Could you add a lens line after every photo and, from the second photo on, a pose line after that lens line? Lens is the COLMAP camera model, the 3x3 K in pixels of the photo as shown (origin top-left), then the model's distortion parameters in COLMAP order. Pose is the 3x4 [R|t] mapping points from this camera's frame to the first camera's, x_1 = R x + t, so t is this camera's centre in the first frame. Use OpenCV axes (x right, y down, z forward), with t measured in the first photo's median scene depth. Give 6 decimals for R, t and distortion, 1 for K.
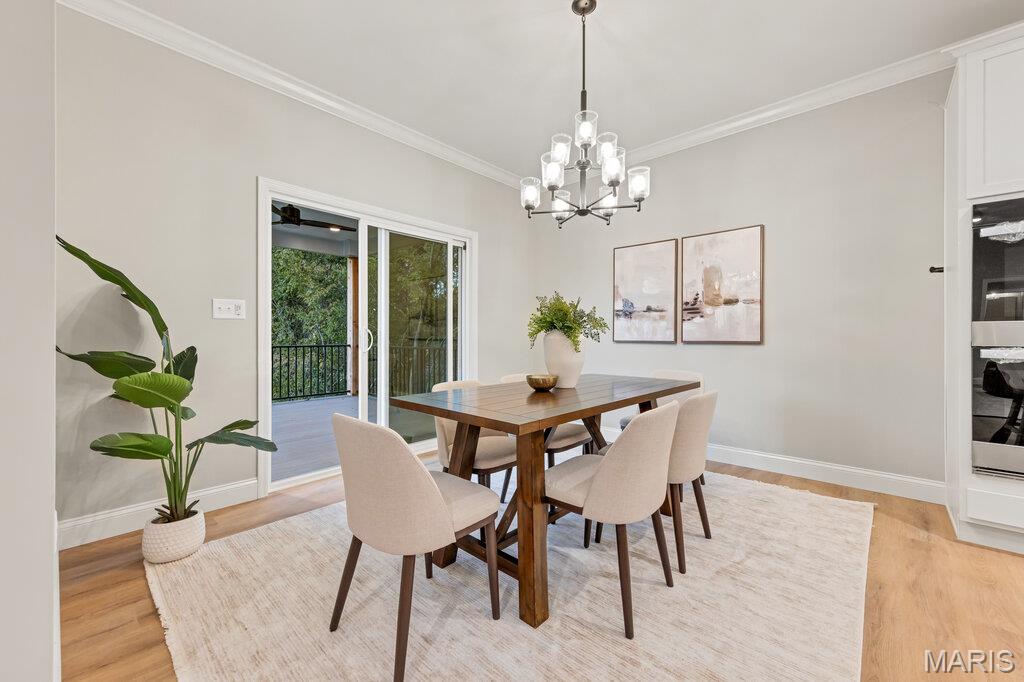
lens RADIAL K [[408.8, 0, 515.2], [0, 408.8, 341.2], [0, 0, 1]] dist [0.002202, 0.000190]
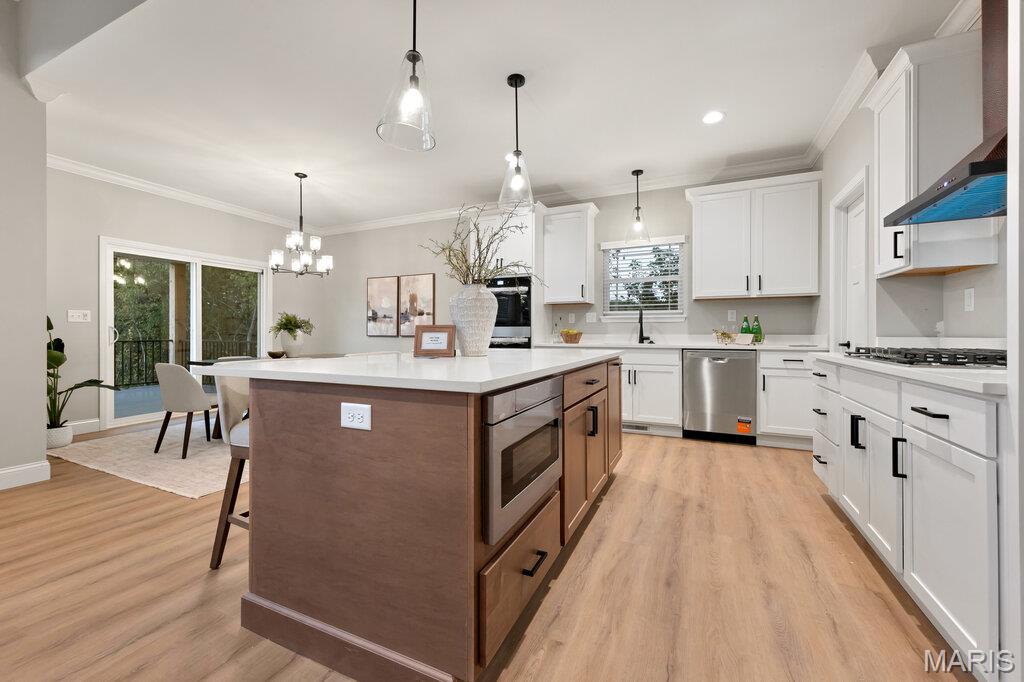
lens RADIAL K [[409.1, 0, 515.3], [0, 409.1, 335.4], [0, 0, 1]] dist [0.002857, 0.000095]
pose [[0.954089, -0.000936, 0.299522, 0.587429], [0.002710, 0.999981, -0.005506, 0.016845], [-0.299511, 0.006065, 0.954074, -1.333973]]
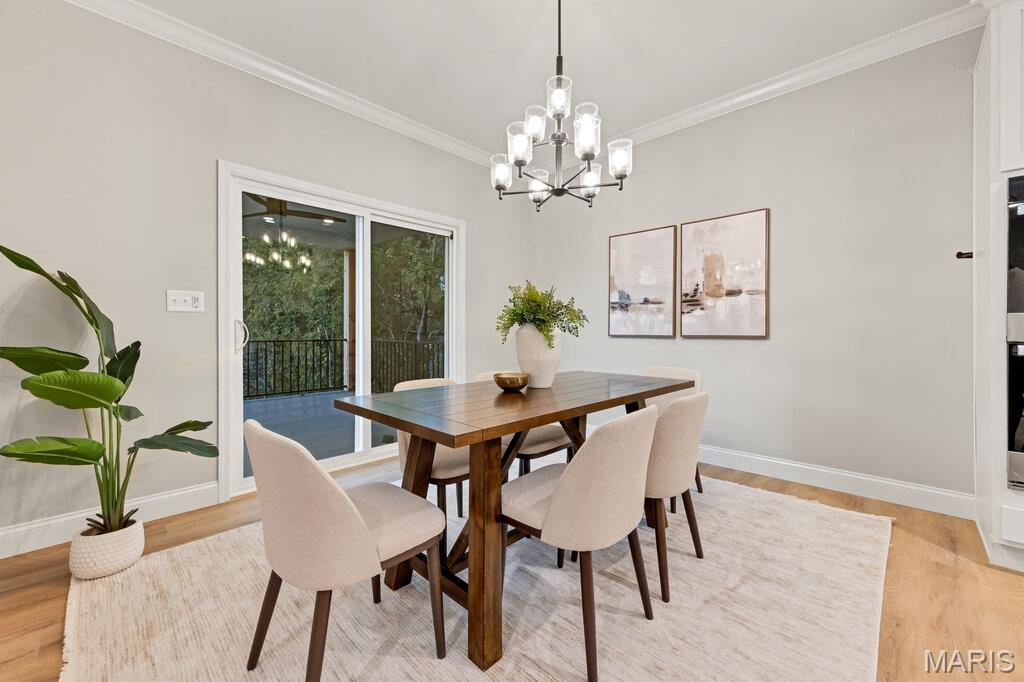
lens RADIAL K [[409.1, 0, 515.3], [0, 409.1, 335.4], [0, 0, 1]] dist [0.002857, 0.000095]
pose [[0.999606, -0.000027, -0.028078, 0.095960], [0.000034, 1.000000, 0.000256, -0.000961], [0.028078, -0.000256, 0.999606, 0.099759]]
